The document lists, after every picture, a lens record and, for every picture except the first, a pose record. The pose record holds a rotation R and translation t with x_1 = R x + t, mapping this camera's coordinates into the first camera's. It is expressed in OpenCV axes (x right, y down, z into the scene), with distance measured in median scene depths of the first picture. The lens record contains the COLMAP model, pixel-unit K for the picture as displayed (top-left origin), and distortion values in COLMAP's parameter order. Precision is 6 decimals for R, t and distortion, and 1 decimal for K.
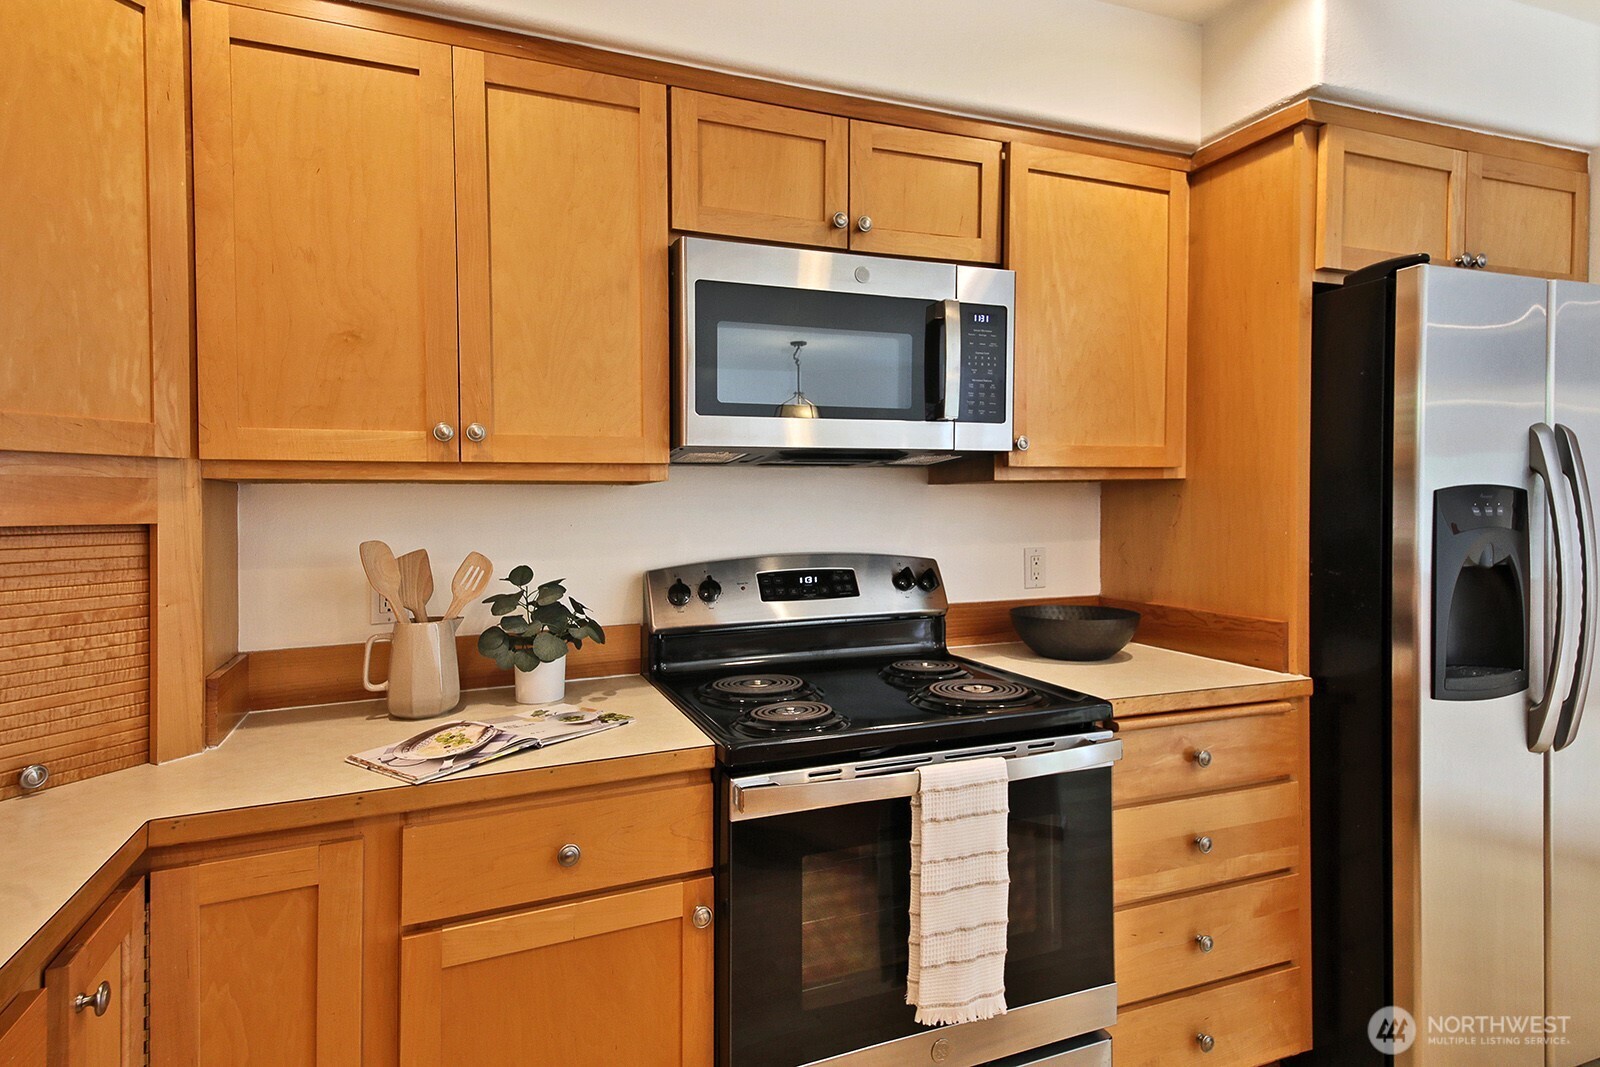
lens RADIAL K [[820.2, 0, 796.0], [0, 820.2, 527.5], [0, 0, 1]] dist [0.010540, -0.002007]
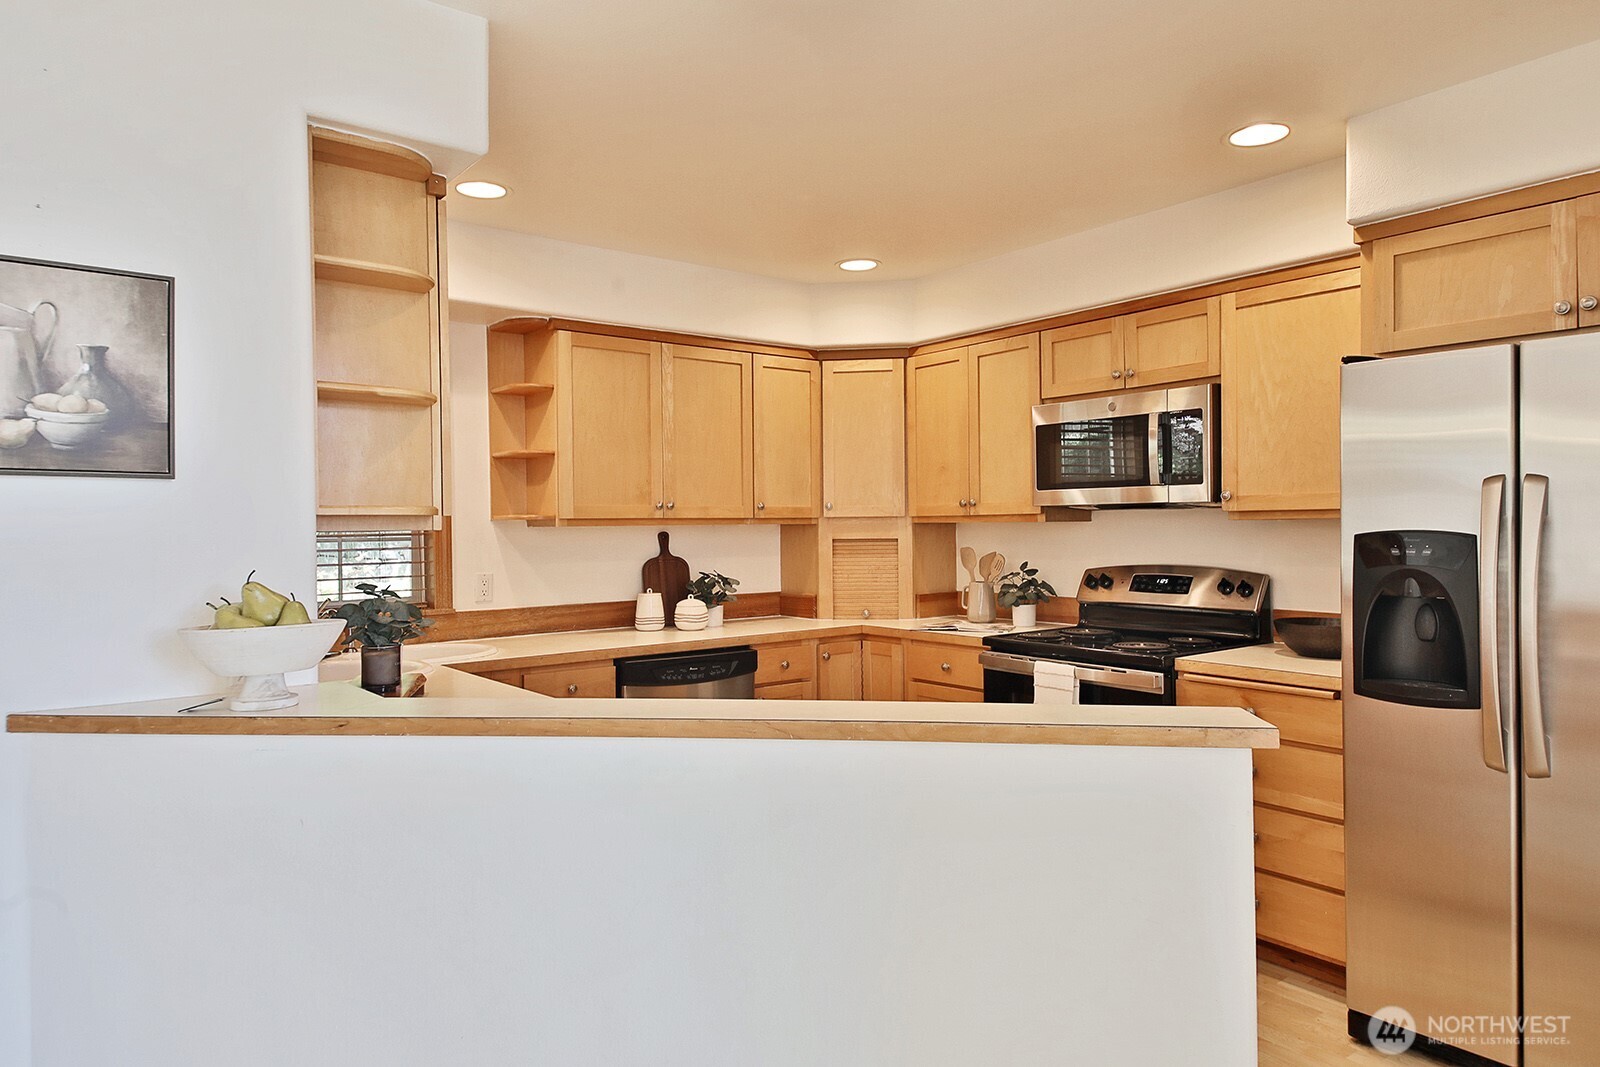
lens RADIAL K [[972.0, 0, 809.4], [0, 972.0, 528.3], [0, 0, 1]] dist [0.001960, 0.000292]
pose [[0.316405, 0.009216, -0.948579, 1.768006], [-0.018625, 0.999820, 0.003501, -0.036418], [0.948441, 0.016559, 0.316520, -0.277292]]
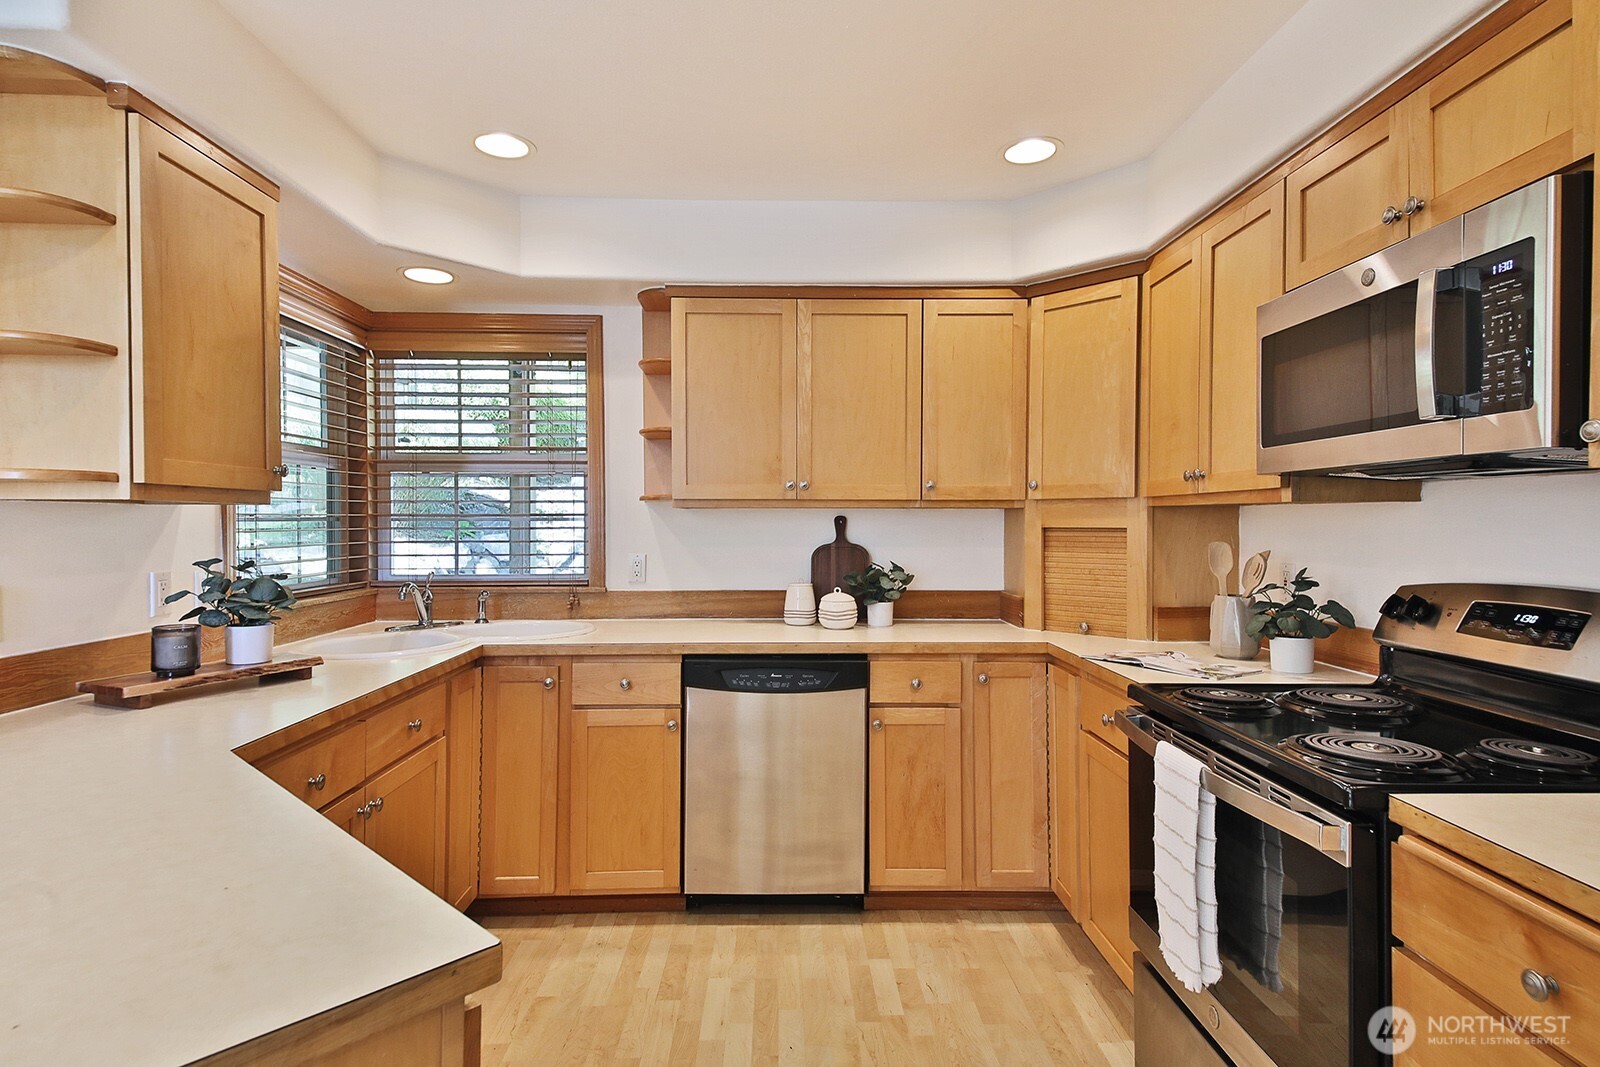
lens RADIAL K [[820.2, 0, 790.0], [0, 820.2, 529.2], [0, 0, 1]] dist [0.010540, -0.002007]
pose [[-0.324707, 0.020582, -0.945591, 1.109006], [-0.021774, 0.999336, 0.029229, -0.033417], [0.945564, 0.030081, -0.324043, 0.650133]]
